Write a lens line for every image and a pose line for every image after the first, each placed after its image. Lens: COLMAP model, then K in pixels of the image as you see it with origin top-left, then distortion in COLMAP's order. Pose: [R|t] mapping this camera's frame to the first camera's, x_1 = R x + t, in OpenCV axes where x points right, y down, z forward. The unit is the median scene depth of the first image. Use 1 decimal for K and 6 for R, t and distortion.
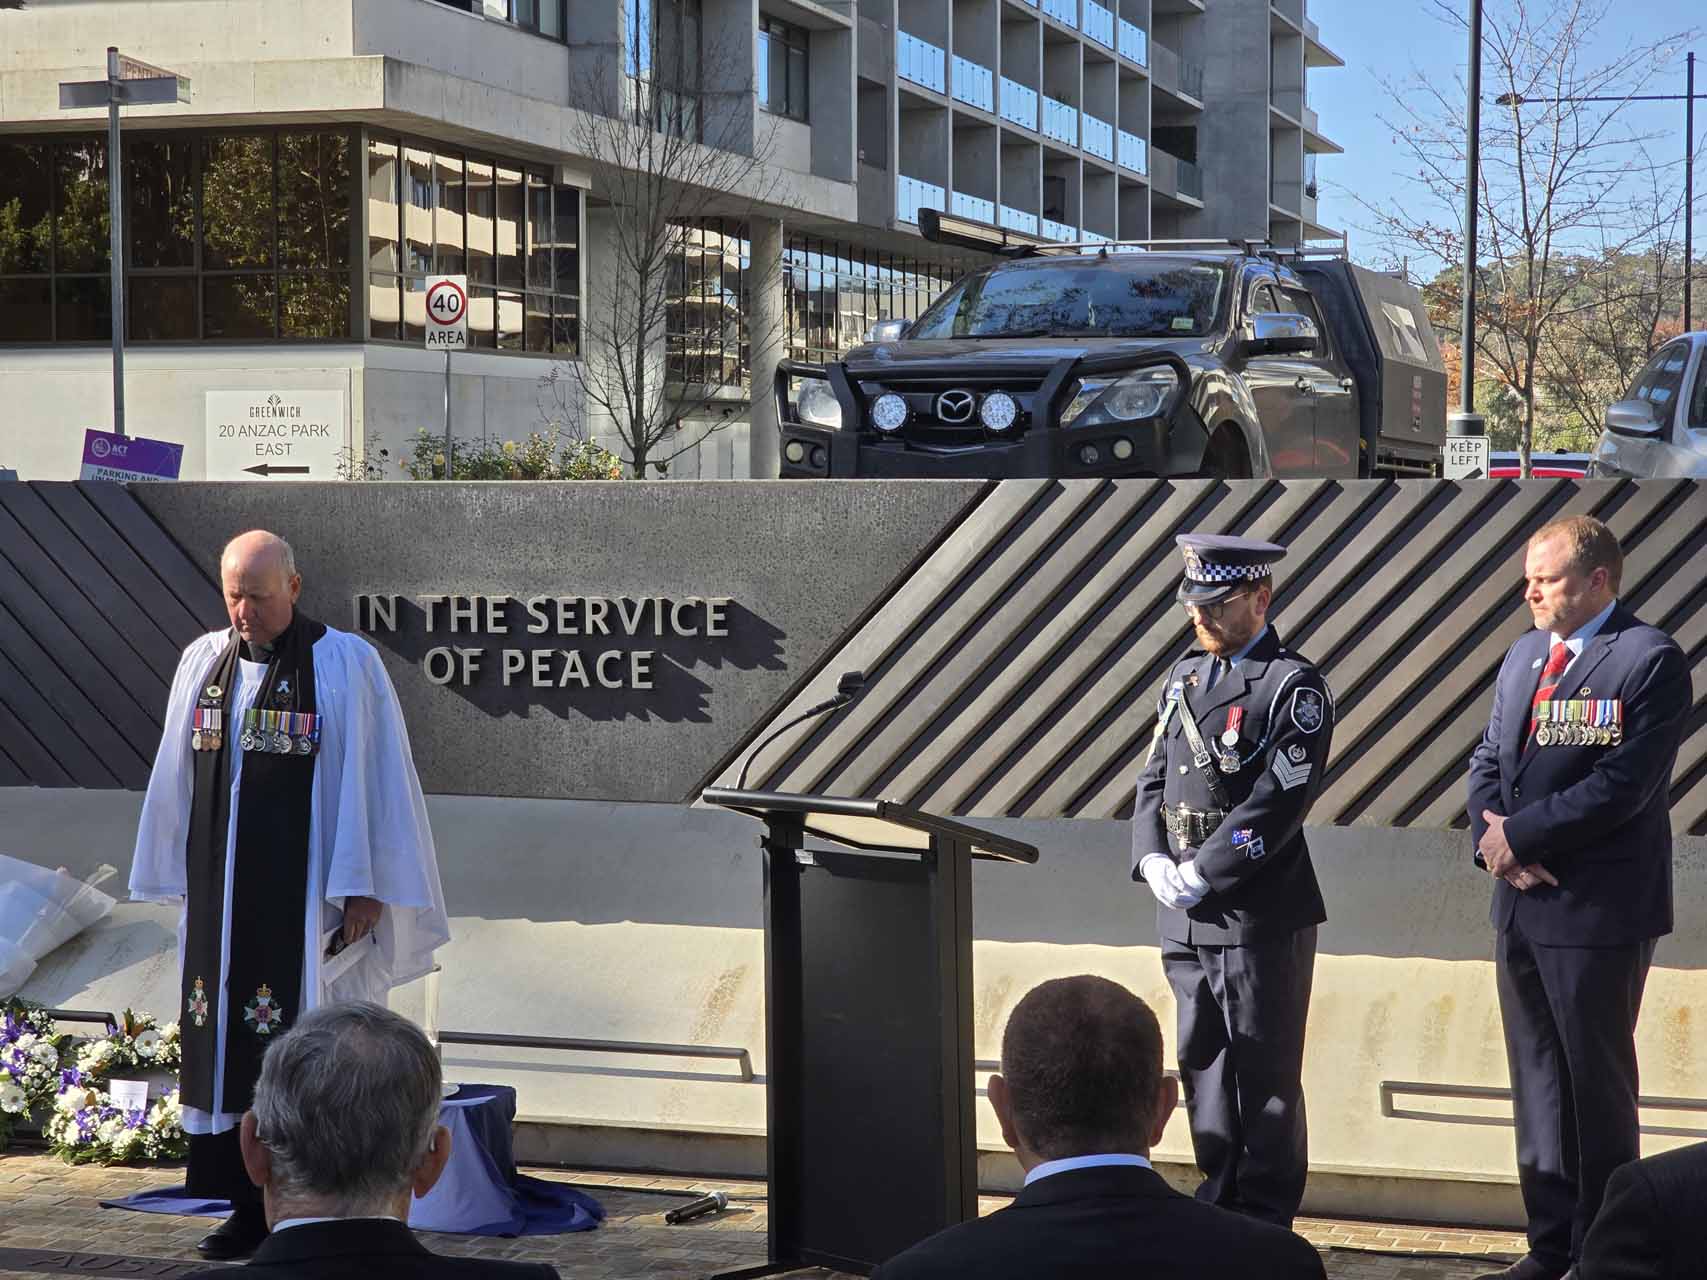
lens RADIAL K [[3475.6, 0, 823.6], [0, 3475.6, 589.0], [0, 0, 1]] dist [0.012177, 0.000000]
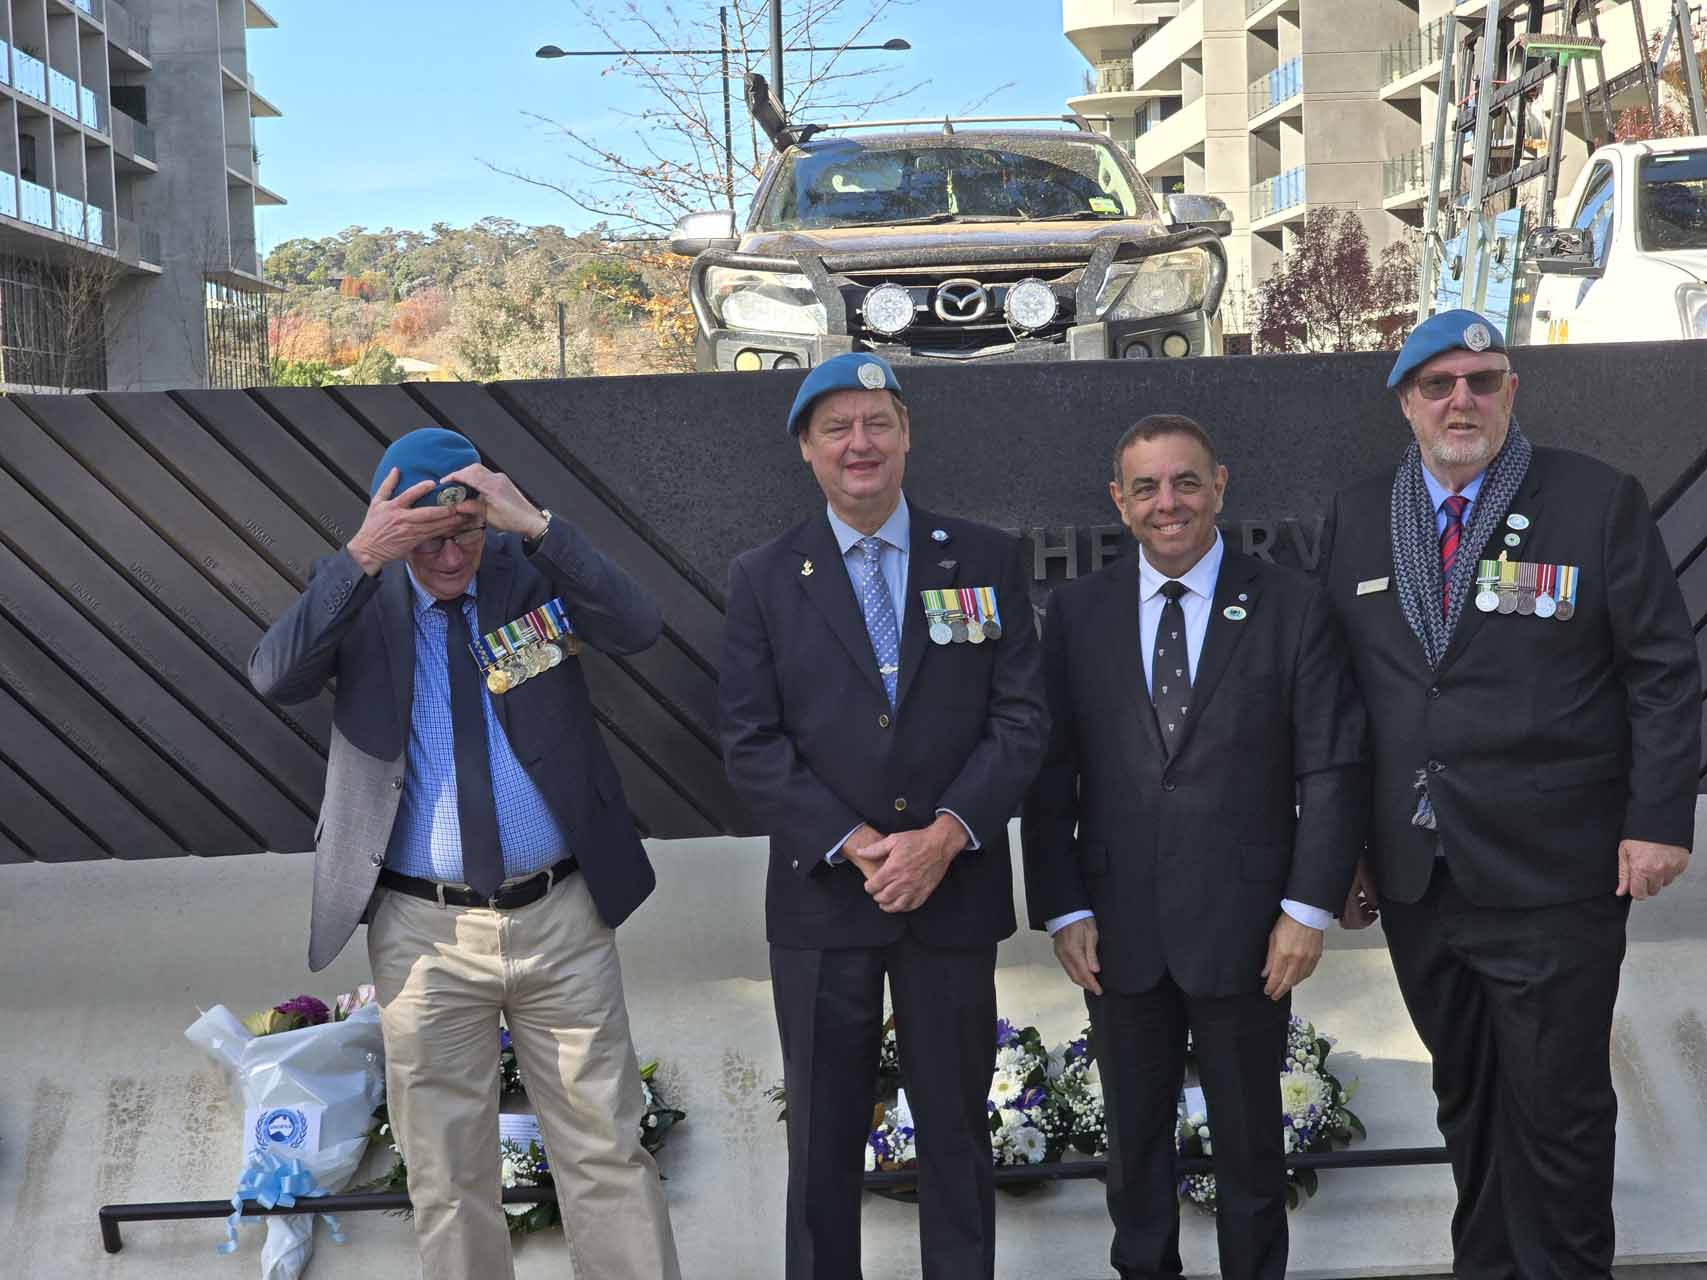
lens RADIAL K [[3348.6, 0, 844.5], [0, 3348.6, 624.5], [0, 0, 1]] dist [-0.034211, 0.000000]
pose [[0.921370, -0.051533, 0.385256, -0.372755], [0.045452, 0.998657, 0.024883, 0.002786], [-0.386020, -0.005416, 0.922474, 0.375718]]
